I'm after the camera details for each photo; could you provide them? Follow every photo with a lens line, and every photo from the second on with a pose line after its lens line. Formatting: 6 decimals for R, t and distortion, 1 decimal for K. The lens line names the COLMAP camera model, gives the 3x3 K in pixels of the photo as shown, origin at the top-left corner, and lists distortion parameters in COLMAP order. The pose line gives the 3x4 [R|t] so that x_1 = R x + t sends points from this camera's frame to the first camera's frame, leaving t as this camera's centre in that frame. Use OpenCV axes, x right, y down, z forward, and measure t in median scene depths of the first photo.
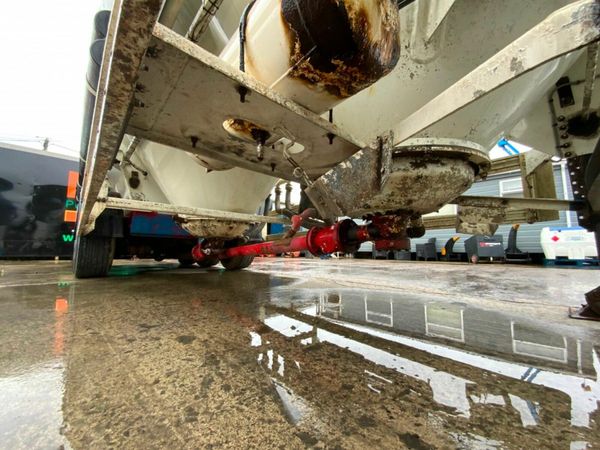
lens RADIAL K [[245.4, 0, 300.0], [0, 245.4, 225.0], [0, 0, 1]] dist [0.003202, -0.009181]
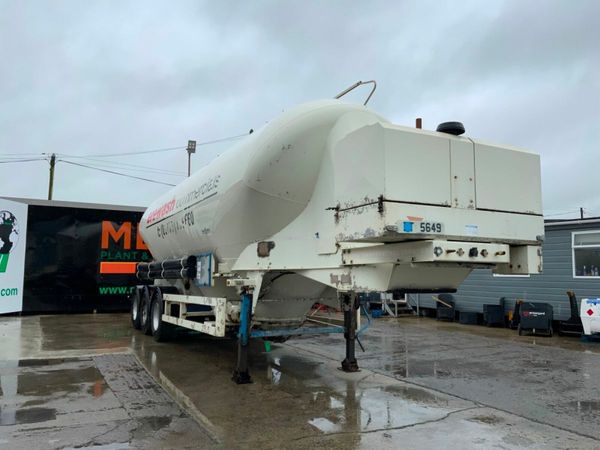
lens RADIAL K [[498.5, 0, 300.0], [0, 498.5, 225.0], [0, 0, 1]] dist [0.122205, -0.261812]
pose [[0.964016, -0.020363, -0.265062, 0.975181], [0.023586, 0.999681, 0.008983, -0.593192], [0.264794, -0.014911, 0.964190, -2.078293]]
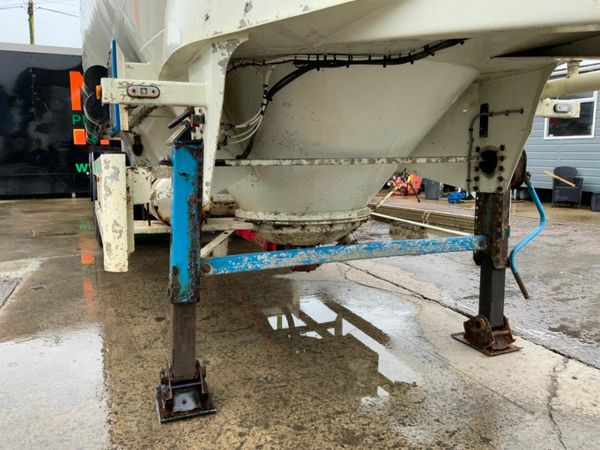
lens RADIAL K [[498.5, 0, 300.0], [0, 498.5, 225.0], [0, 0, 1]] dist [0.122205, -0.261812]
pose [[0.939443, 0.040425, -0.340313, 0.515894], [0.043083, 0.971209, 0.234301, -0.303113], [0.339987, -0.234774, 0.910654, -0.544796]]
